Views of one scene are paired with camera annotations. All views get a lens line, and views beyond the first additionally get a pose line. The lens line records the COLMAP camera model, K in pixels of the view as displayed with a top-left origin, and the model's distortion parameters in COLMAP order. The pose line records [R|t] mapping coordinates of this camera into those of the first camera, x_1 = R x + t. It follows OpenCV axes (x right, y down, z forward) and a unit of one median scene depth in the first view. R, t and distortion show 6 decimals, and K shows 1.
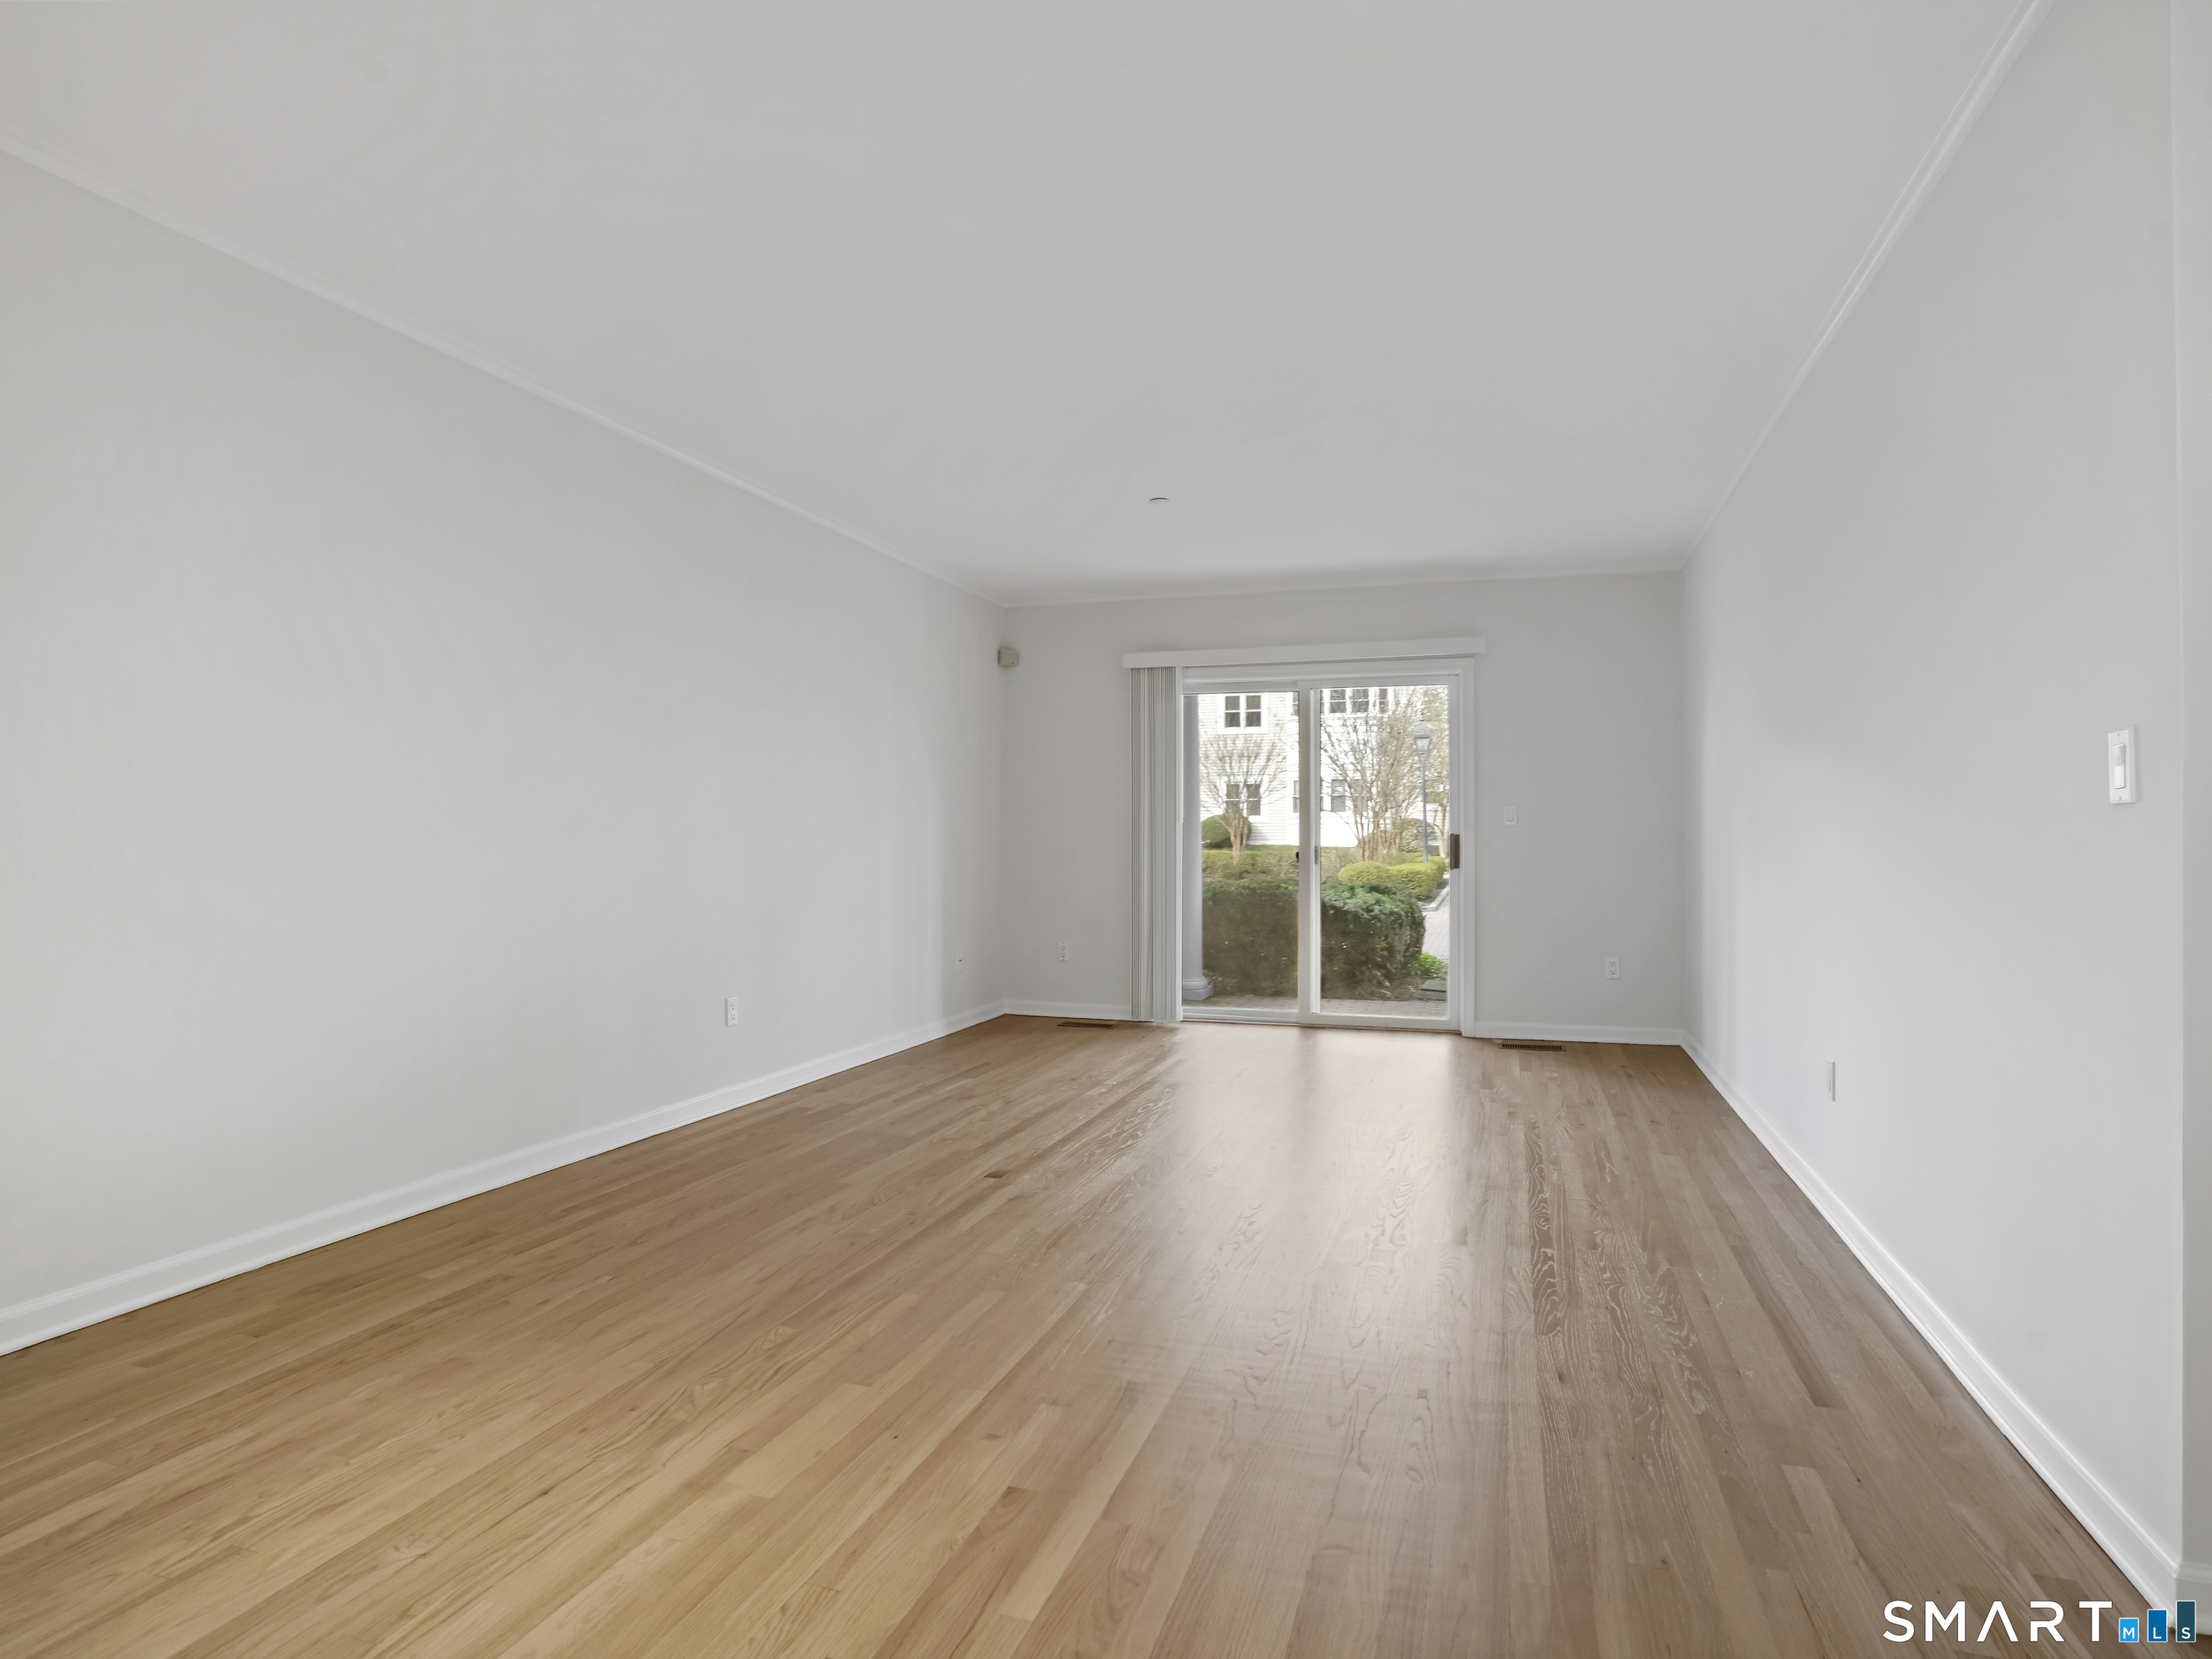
lens RADIAL K [[1221.8, 0, 1123.2], [0, 1221.8, 820.1], [0, 0, 1]] dist [-0.076985, 0.032378]
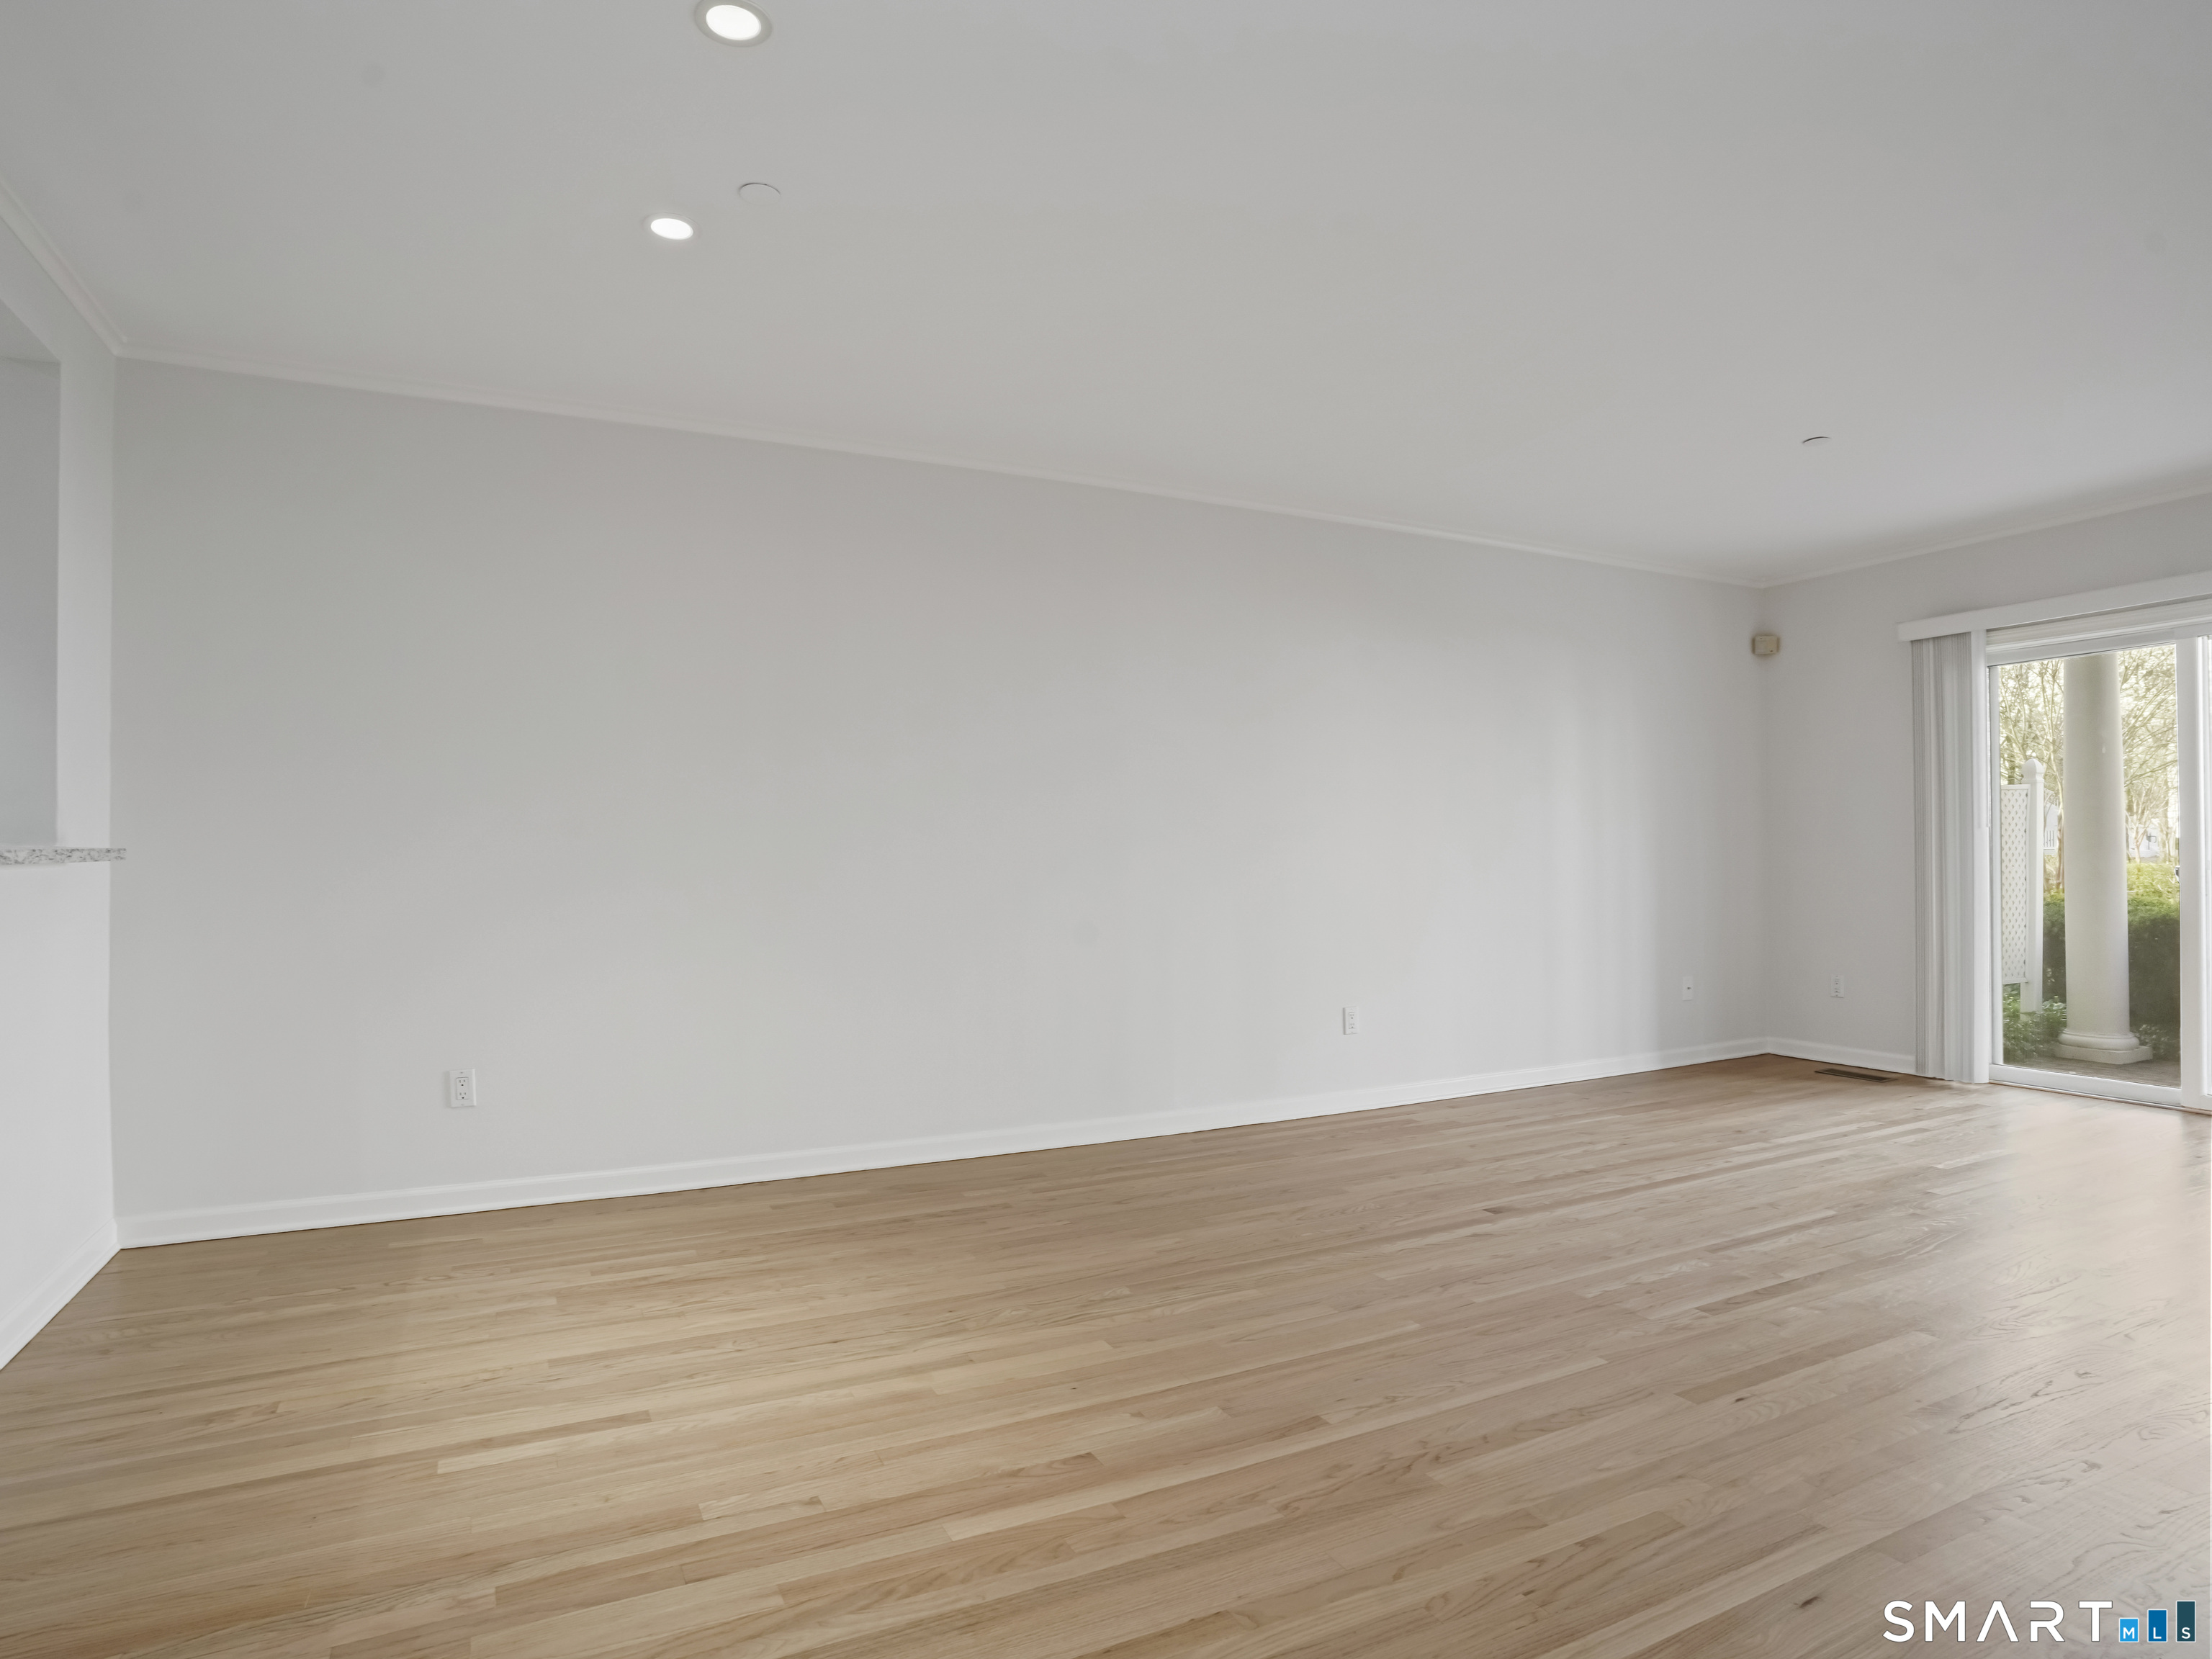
lens RADIAL K [[1221.8, 0, 1107.2], [0, 1221.8, 832.4], [0, 0, 1]] dist [-0.076985, 0.032378]
pose [[0.698594, -0.023167, -0.715143, 0.493428], [0.021690, 0.999702, -0.011197, 0.000311], [0.715190, -0.007690, 0.698888, 0.168695]]
